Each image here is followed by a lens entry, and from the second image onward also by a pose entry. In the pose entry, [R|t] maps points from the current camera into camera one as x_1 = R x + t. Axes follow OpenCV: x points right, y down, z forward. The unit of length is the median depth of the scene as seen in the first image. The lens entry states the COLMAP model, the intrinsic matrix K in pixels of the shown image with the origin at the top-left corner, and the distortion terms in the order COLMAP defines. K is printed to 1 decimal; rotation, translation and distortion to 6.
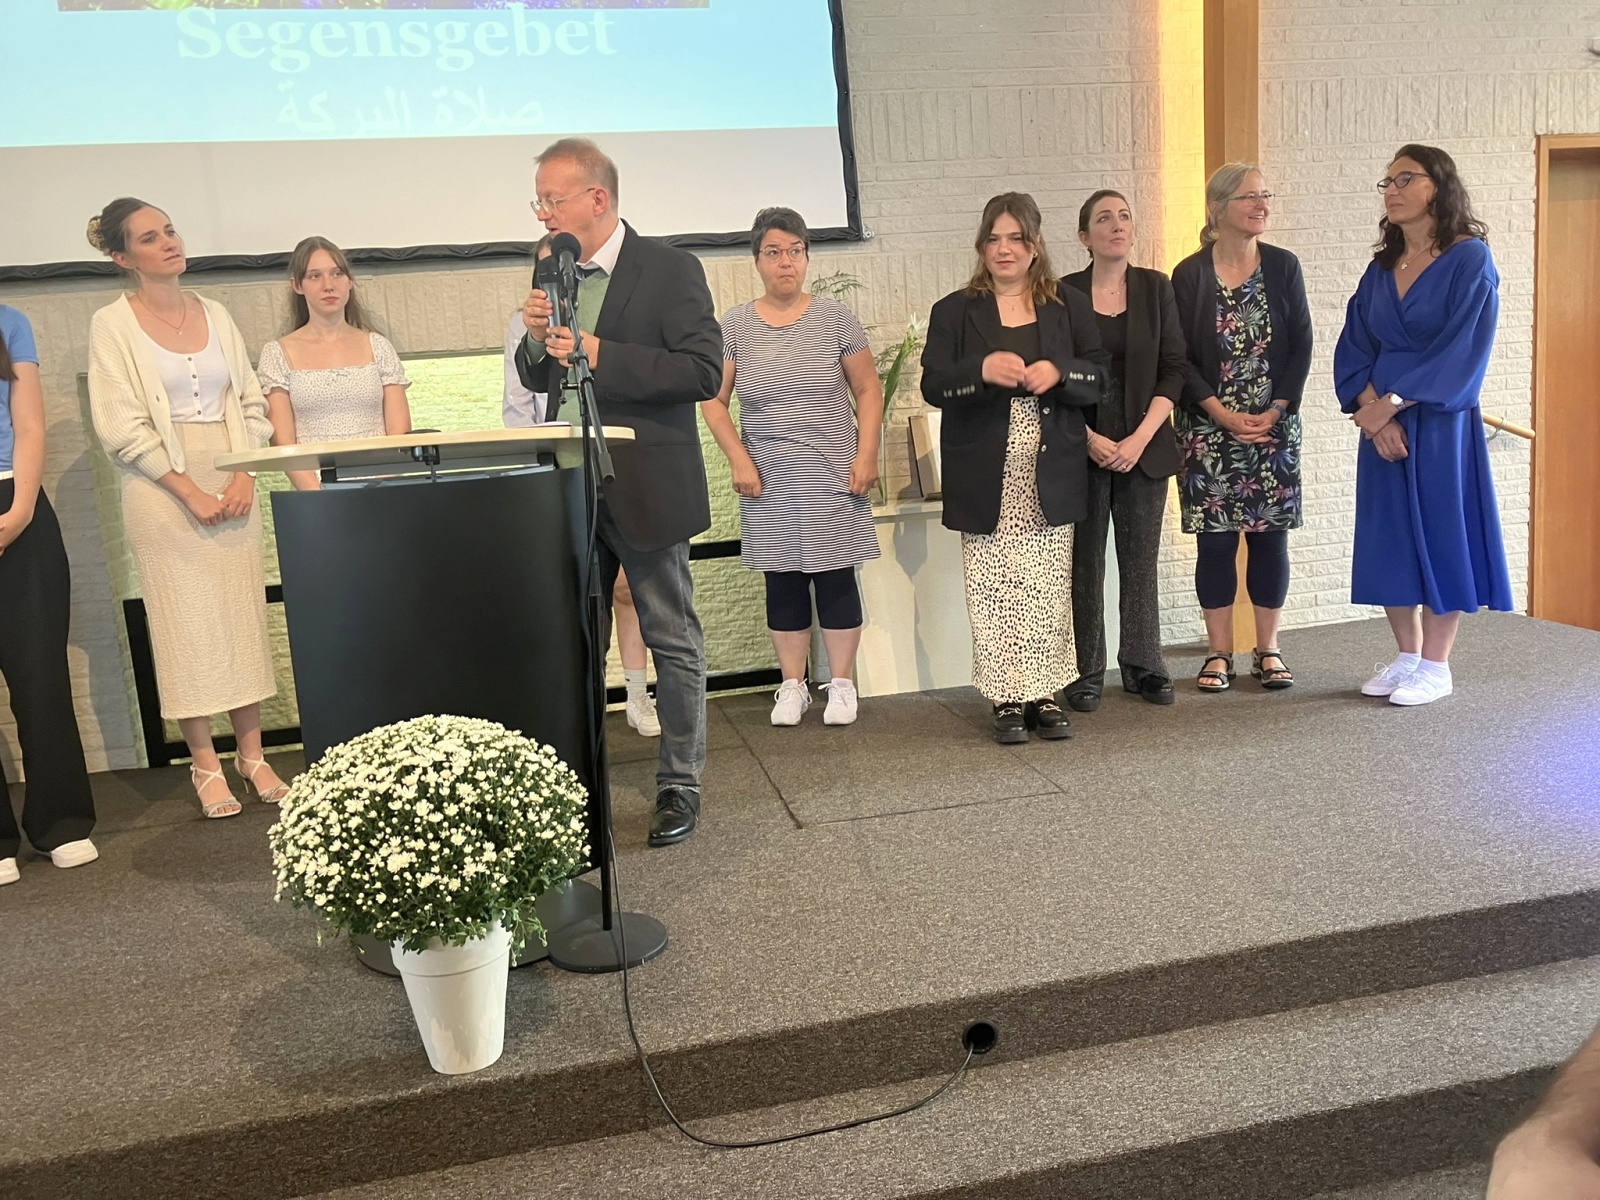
lens RADIAL K [[1288.0, 0, 803.6], [0, 1288.0, 578.8], [0, 0, 1]] dist [0.017771, 0.005125]
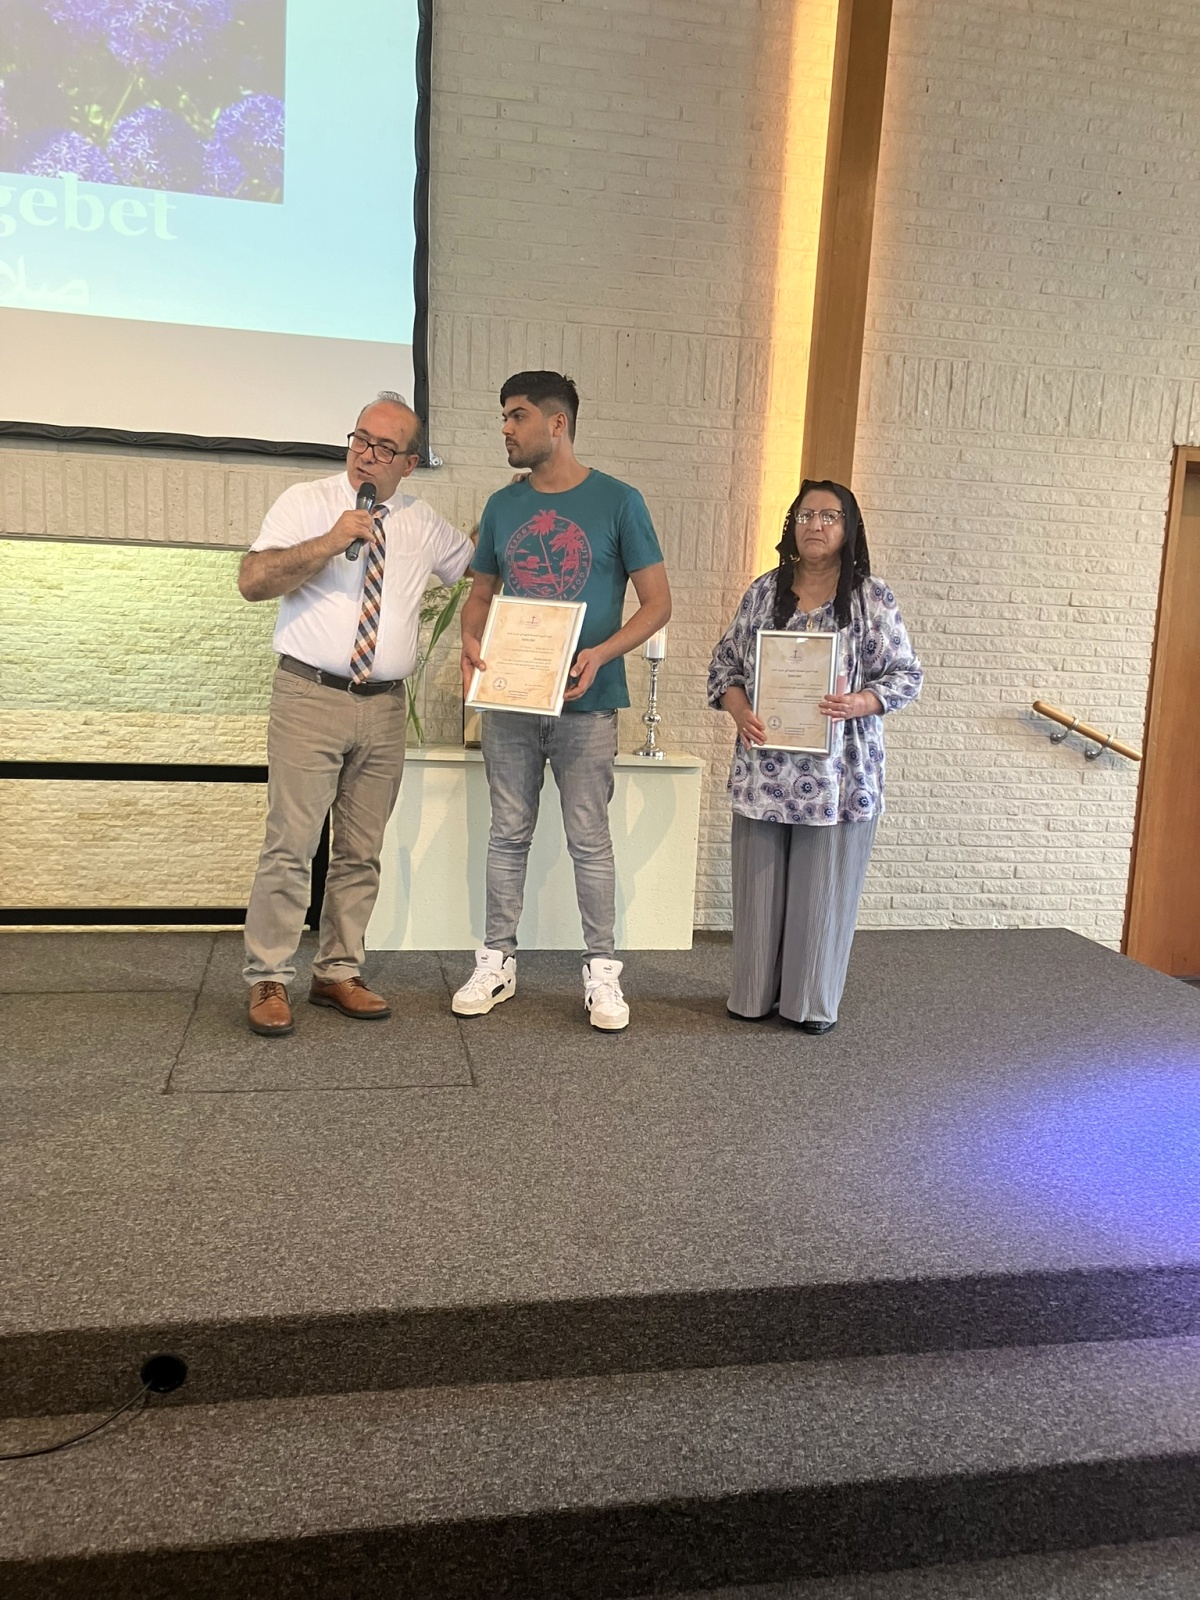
lens RADIAL K [[1288.1, 0, 587.6], [0, 1288.1, 779.8], [0, 0, 1]] dist [0.016322, 0.009115]
pose [[0.992695, 0.120279, -0.009429, 0.380323], [-0.120456, 0.992490, -0.021323, -0.057124], [0.006793, 0.022303, 0.999728, 0.121047]]
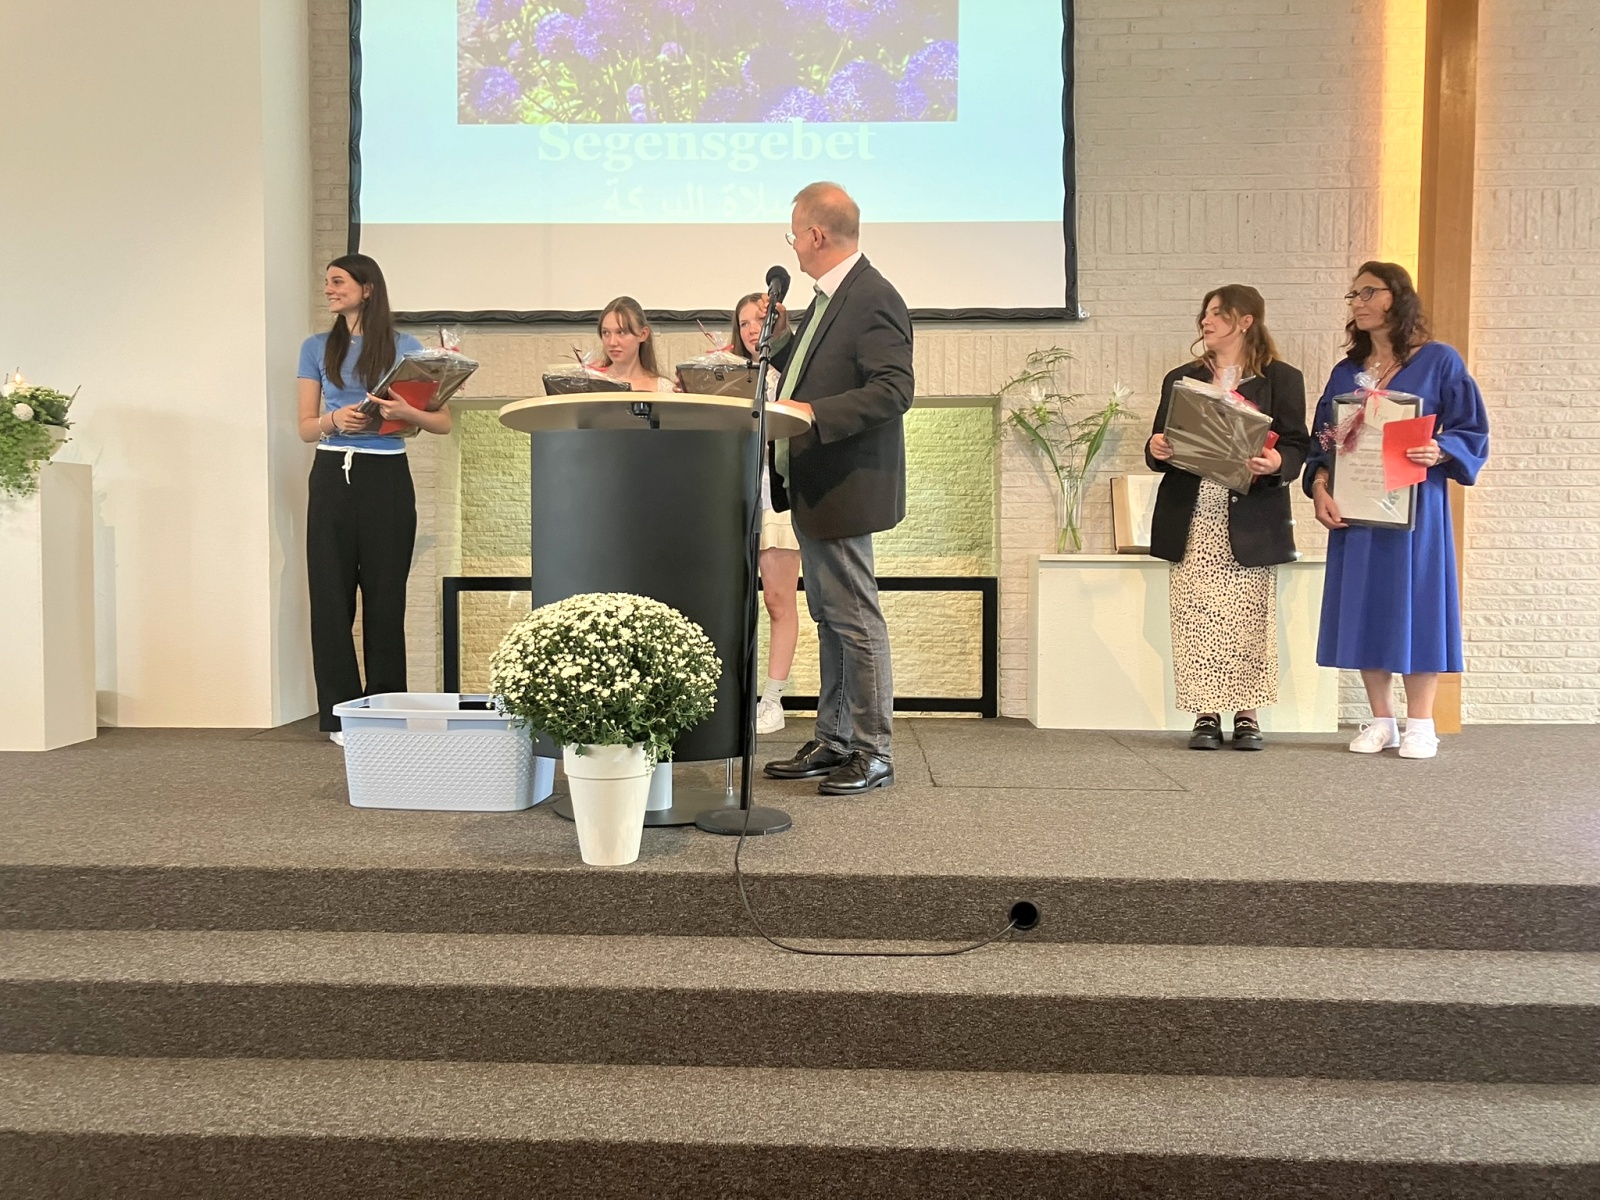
lens RADIAL K [[1290.5, 0, 790.7], [0, 1290.5, 577.1], [0, 0, 1]] dist [0.022558, -0.006787]
pose [[0.964643, 0.080143, -0.251081, 0.202570], [-0.109350, 0.988484, -0.104602, 0.198620], [0.239806, 0.128359, 0.962298, -0.216239]]
